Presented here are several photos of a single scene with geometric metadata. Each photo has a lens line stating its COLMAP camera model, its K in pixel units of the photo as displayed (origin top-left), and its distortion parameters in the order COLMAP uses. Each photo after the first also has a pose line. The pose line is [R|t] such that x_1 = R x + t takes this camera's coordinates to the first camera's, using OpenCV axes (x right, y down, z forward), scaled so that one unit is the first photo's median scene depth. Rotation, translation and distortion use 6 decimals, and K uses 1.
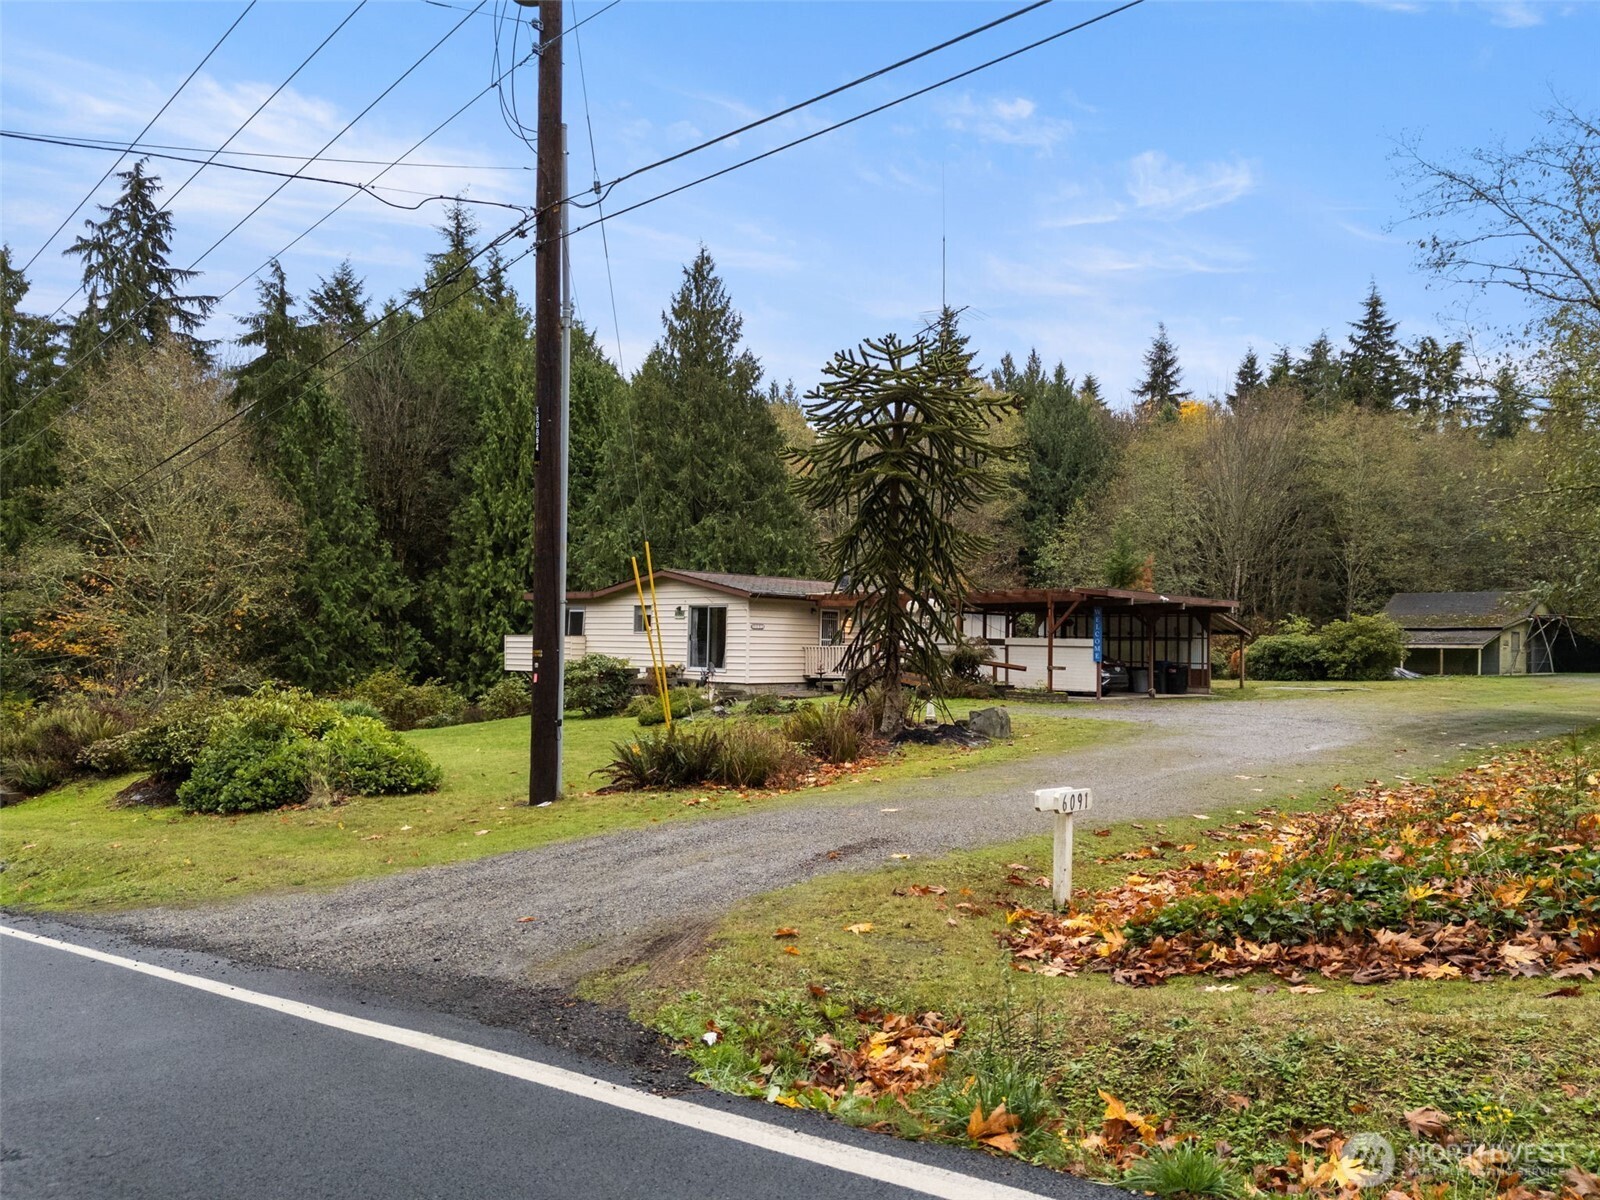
lens RADIAL K [[1157.0, 0, 796.3], [0, 1157.0, 586.2], [0, 0, 1]] dist [0.039894, -0.036310]
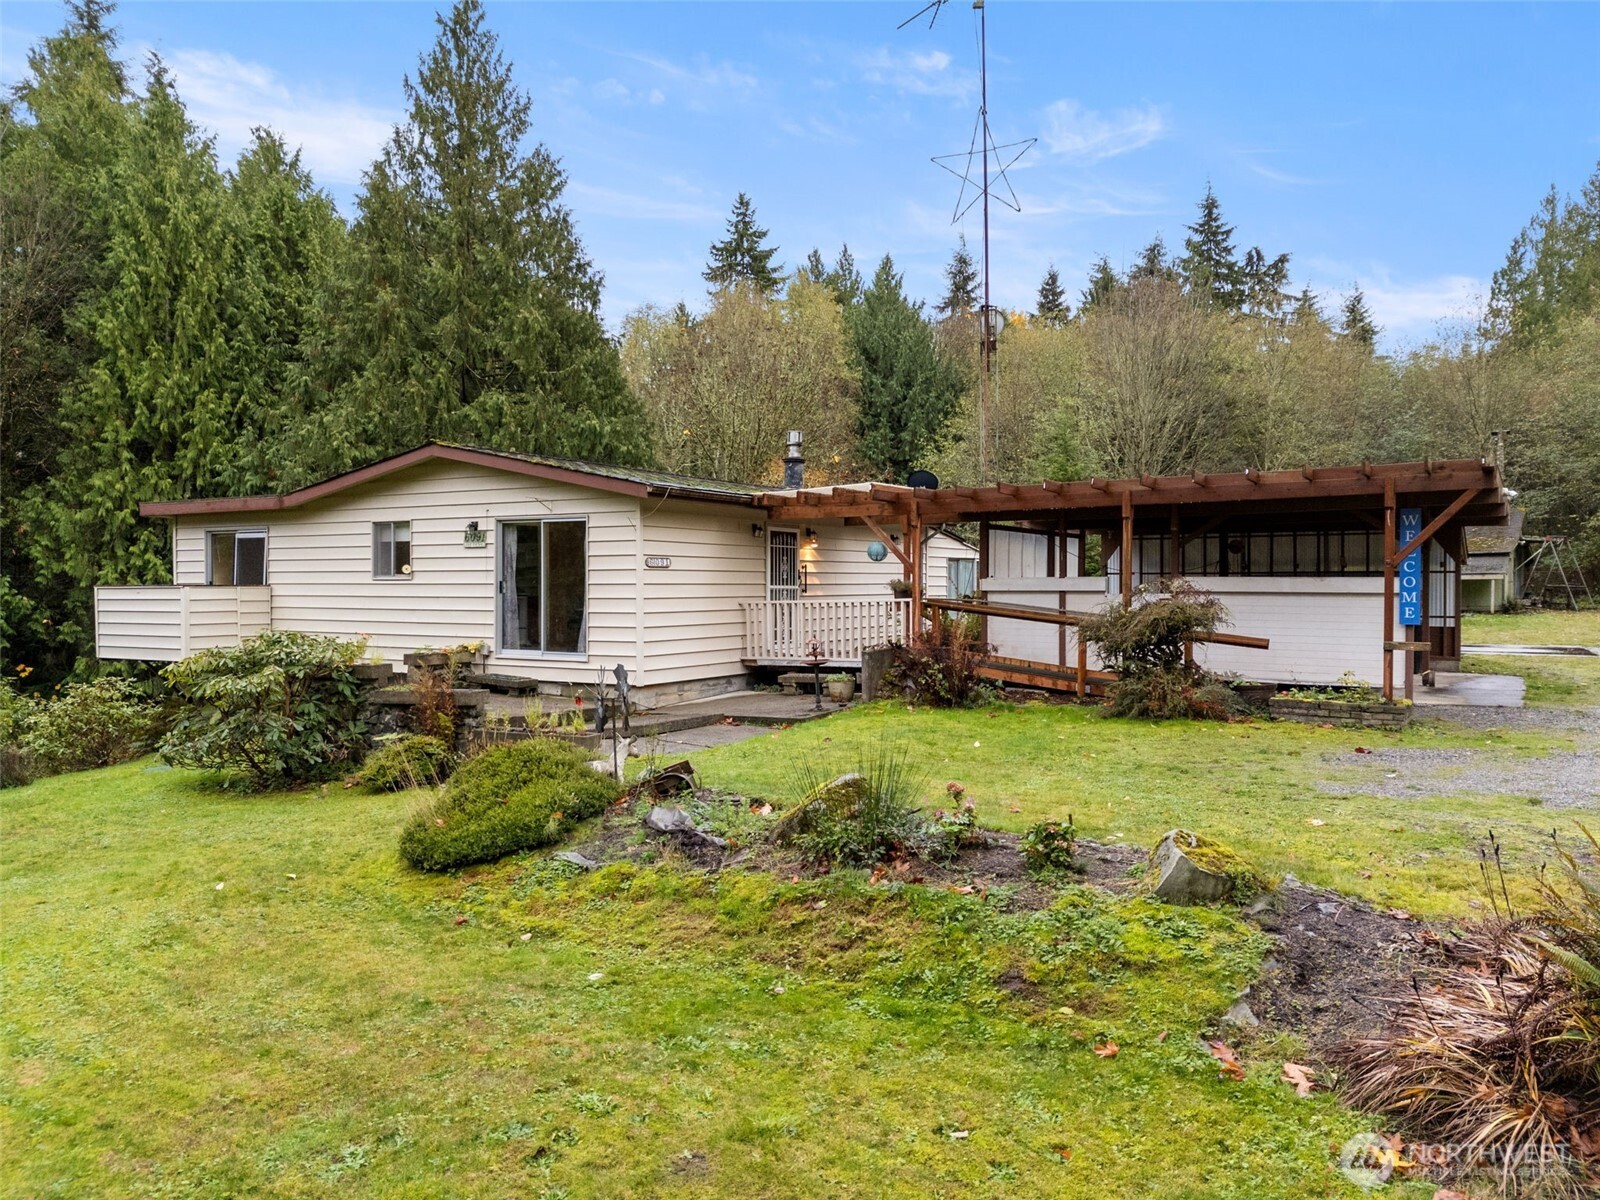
lens RADIAL K [[1157.0, 0, 796.3], [0, 1157.0, 586.2], [0, 0, 1]] dist [0.039894, -0.036310]
pose [[0.977276, -0.016894, 0.211296, -0.042191], [0.005506, 0.998506, 0.054372, 0.010786], [-0.211899, -0.051974, 0.975909, 0.293184]]
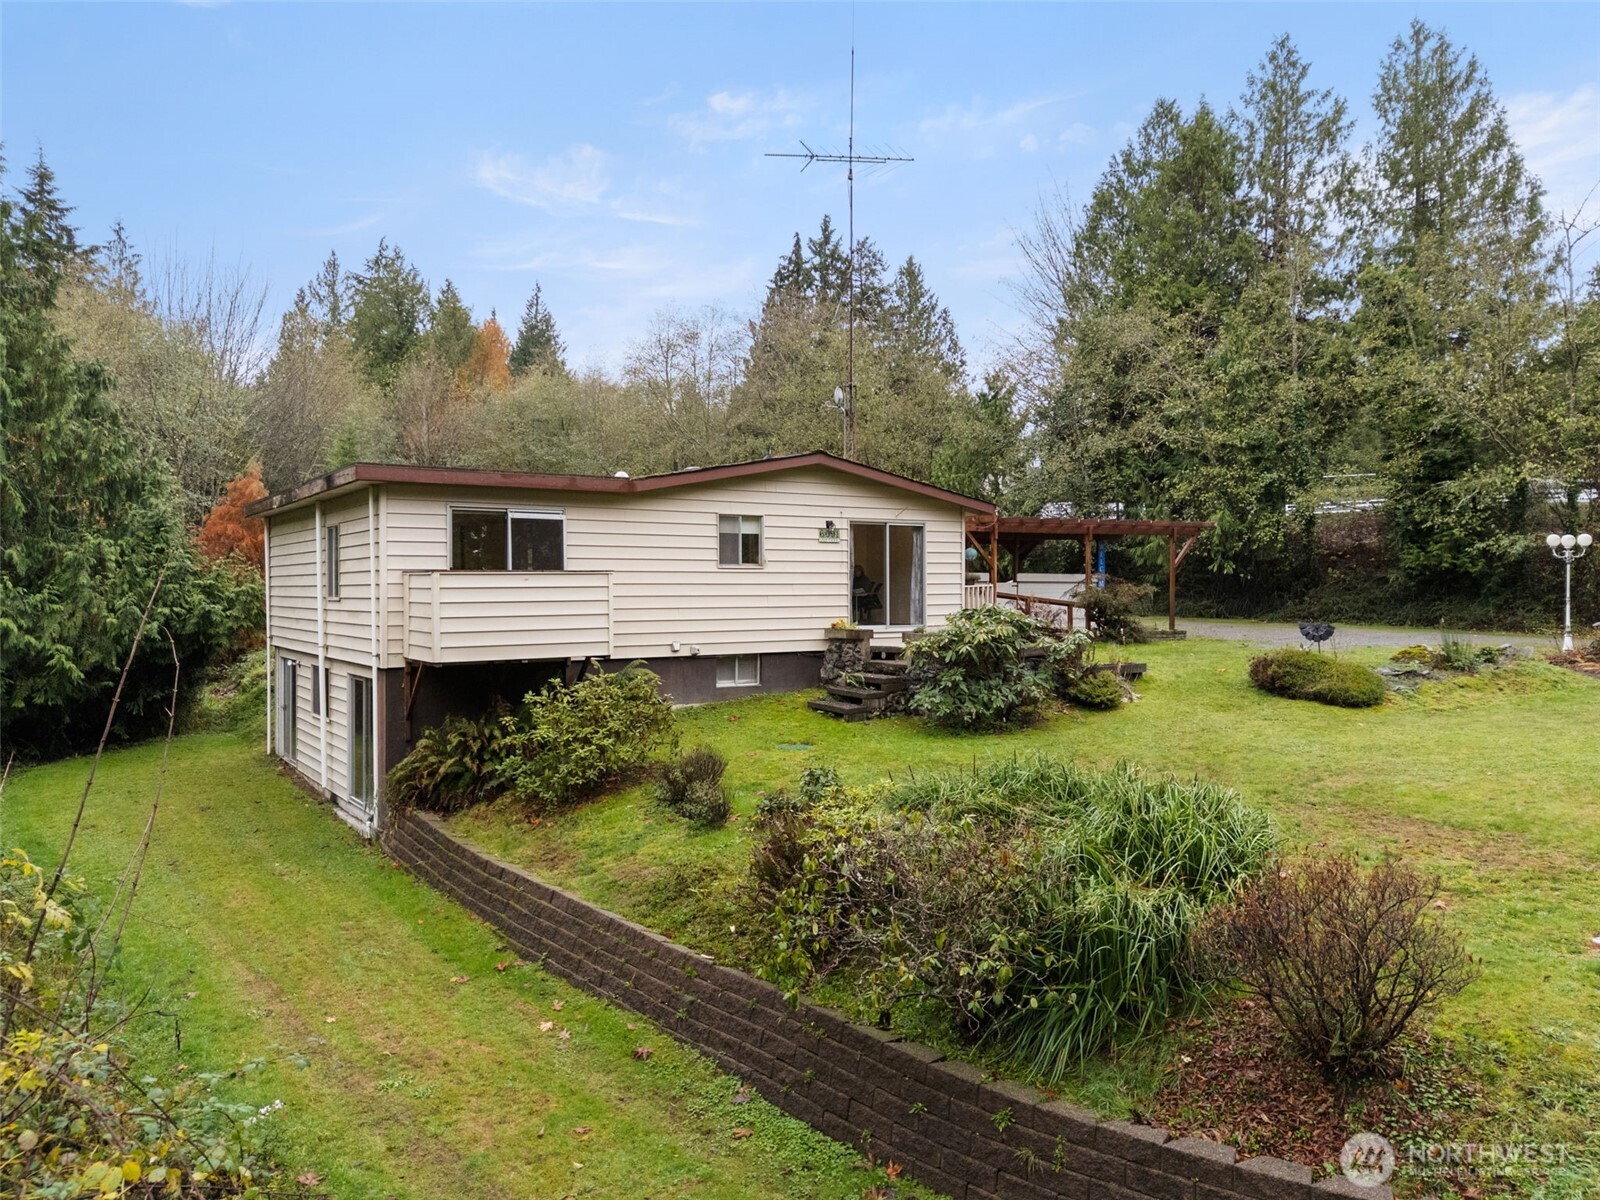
lens RADIAL K [[1157.0, 0, 796.3], [0, 1157.0, 586.2], [0, 0, 1]] dist [0.039894, -0.036310]
pose [[0.224000, -0.013705, 0.974493, -0.381787], [-0.039618, 0.998947, 0.023156, 0.021368], [-0.973784, -0.043794, 0.223221, 0.511749]]
